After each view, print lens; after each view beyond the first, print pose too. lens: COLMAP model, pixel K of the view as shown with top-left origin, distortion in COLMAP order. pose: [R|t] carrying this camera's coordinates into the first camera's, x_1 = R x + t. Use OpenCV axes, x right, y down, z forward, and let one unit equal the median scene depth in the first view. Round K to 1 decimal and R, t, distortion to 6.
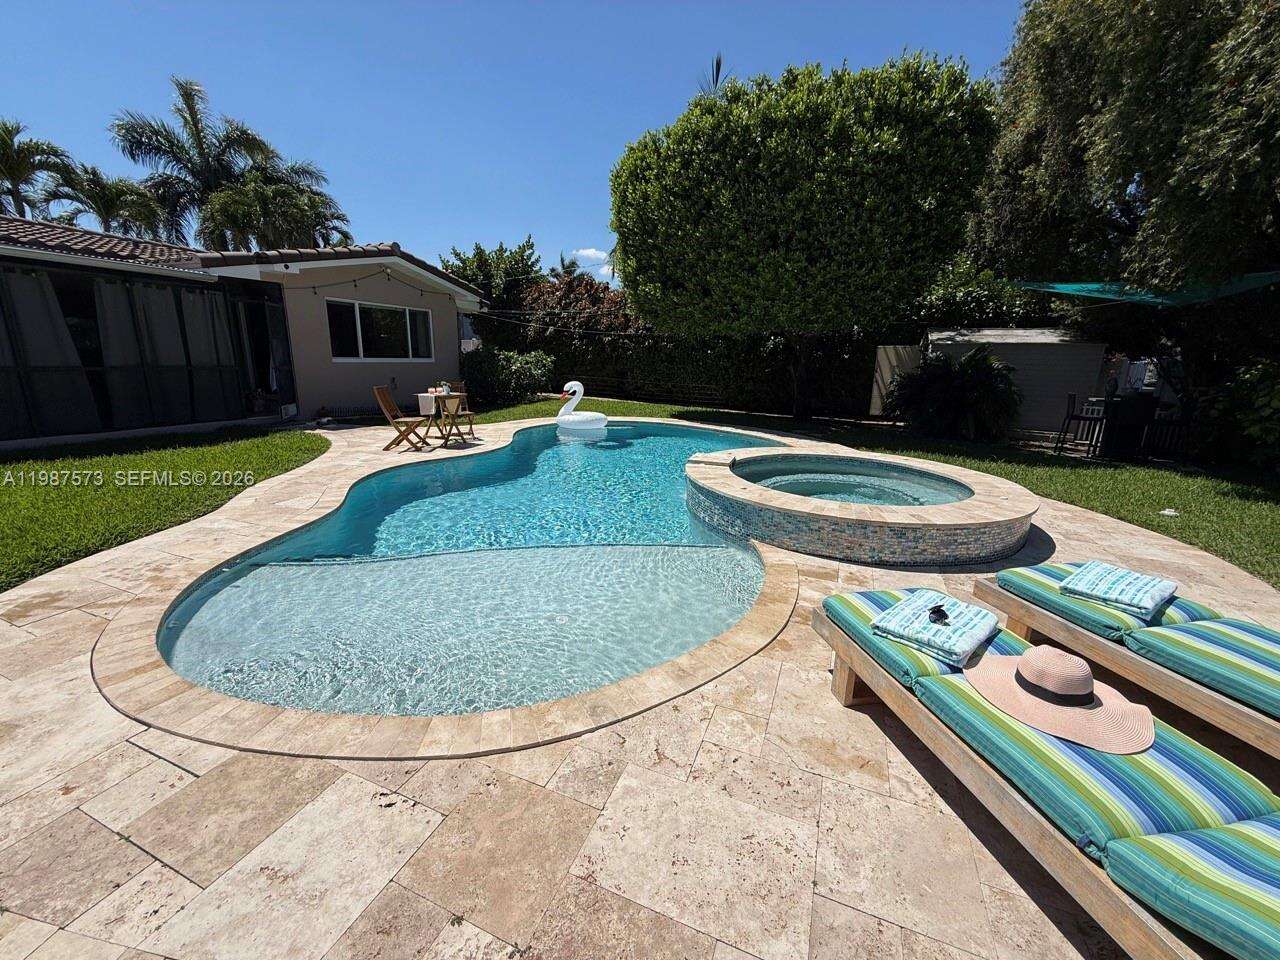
lens RADIAL K [[512.2, 0, 638.4], [0, 512.2, 476.0], [0, 0, 1]] dist [-0.000552, -0.000047]
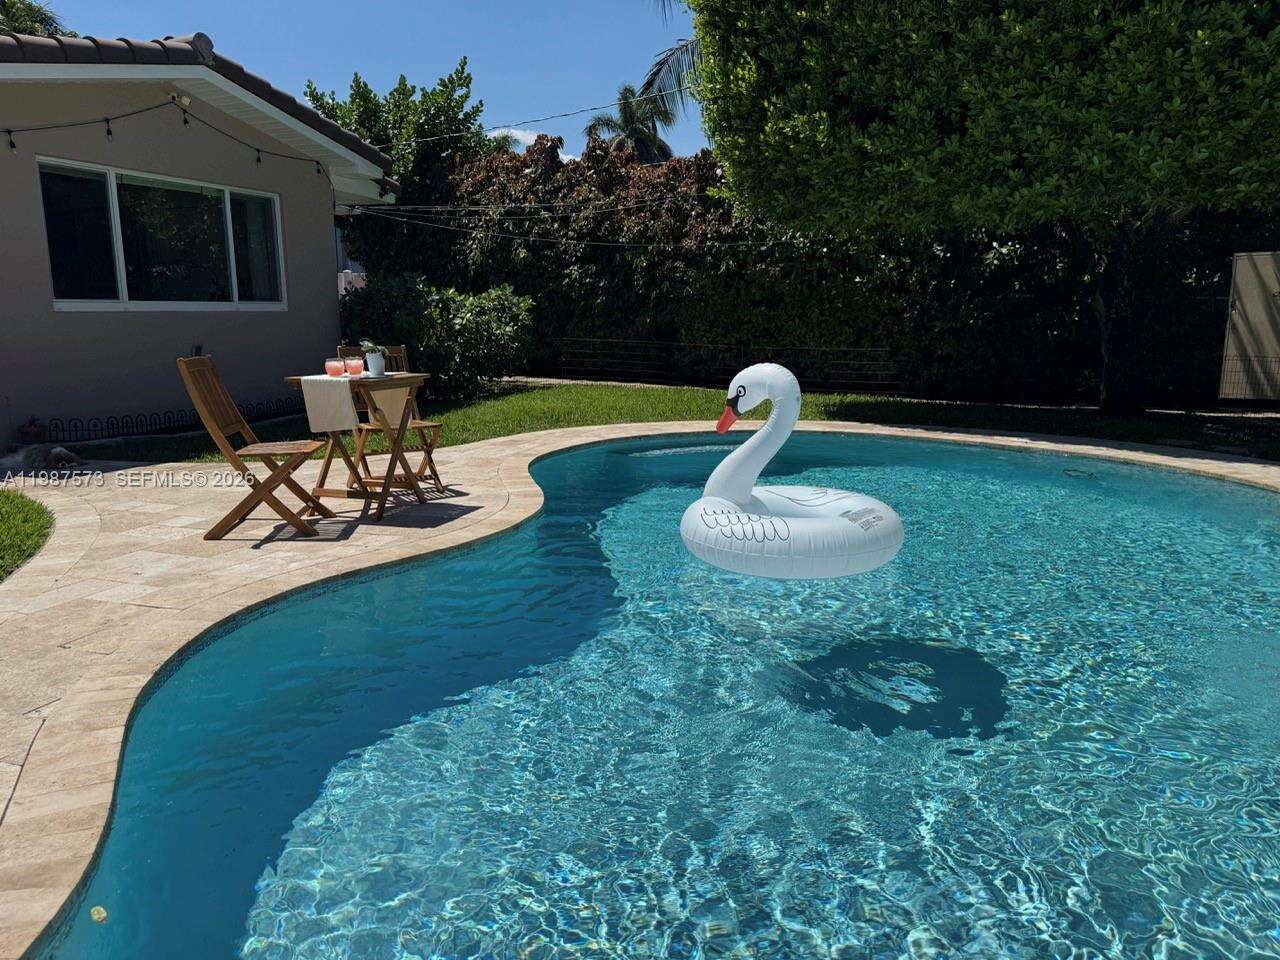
lens RADIAL K [[895.9, 0, 640.0], [0, 895.9, 480.0], [0, 0, 1]] dist [0.052956, -0.063976]
pose [[0.998770, -0.033285, 0.036738, -0.145019], [0.034926, 0.998377, -0.044975, -0.033485], [-0.035182, 0.046203, 0.998312, 0.240996]]
